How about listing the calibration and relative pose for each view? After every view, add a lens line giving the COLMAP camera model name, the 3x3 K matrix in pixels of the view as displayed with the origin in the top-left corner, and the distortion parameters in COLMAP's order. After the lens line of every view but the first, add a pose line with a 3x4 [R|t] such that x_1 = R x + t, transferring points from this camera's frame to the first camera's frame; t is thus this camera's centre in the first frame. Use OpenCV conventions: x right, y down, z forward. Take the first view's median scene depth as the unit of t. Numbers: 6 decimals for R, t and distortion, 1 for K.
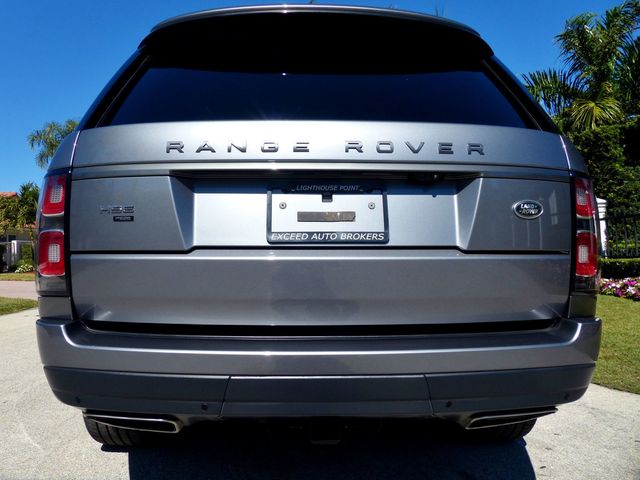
lens RADIAL K [[476.8, 0, 319.1], [0, 476.8, 231.6], [0, 0, 1]] dist [-0.014962, 0.002895]
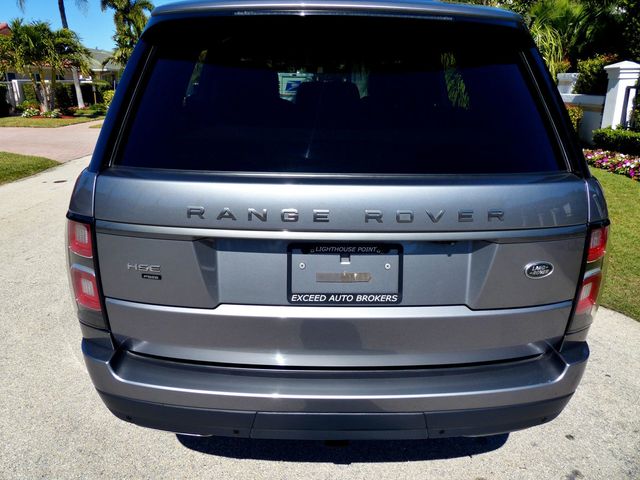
lens RADIAL K [[476.8, 0, 321.8], [0, 476.8, 234.1], [0, 0, 1]] dist [-0.014962, 0.002895]
pose [[0.999647, 0.023895, -0.011596, -0.022817], [-0.018603, 0.941527, 0.336423, -0.464120], [0.018957, -0.336089, 0.941640, 0.043290]]
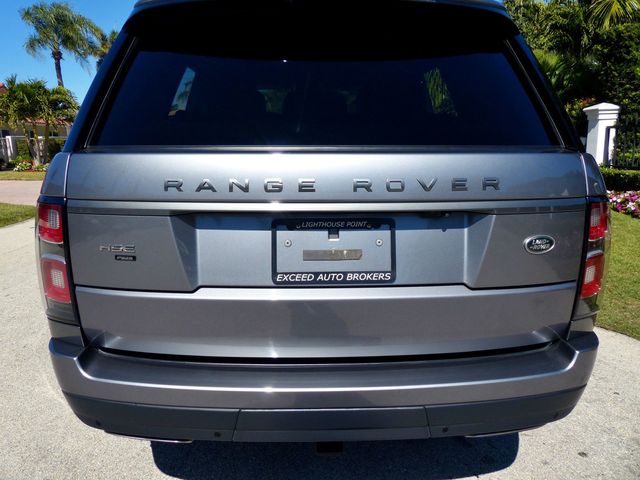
lens RADIAL K [[476.8, 0, 320.3], [0, 476.8, 234.0], [0, 0, 1]] dist [-0.014962, 0.002895]
pose [[0.999992, 0.003631, 0.001597, -0.011429], [-0.003903, 0.972774, 0.231723, -0.294369], [-0.000712, -0.231727, 0.972781, 0.057457]]
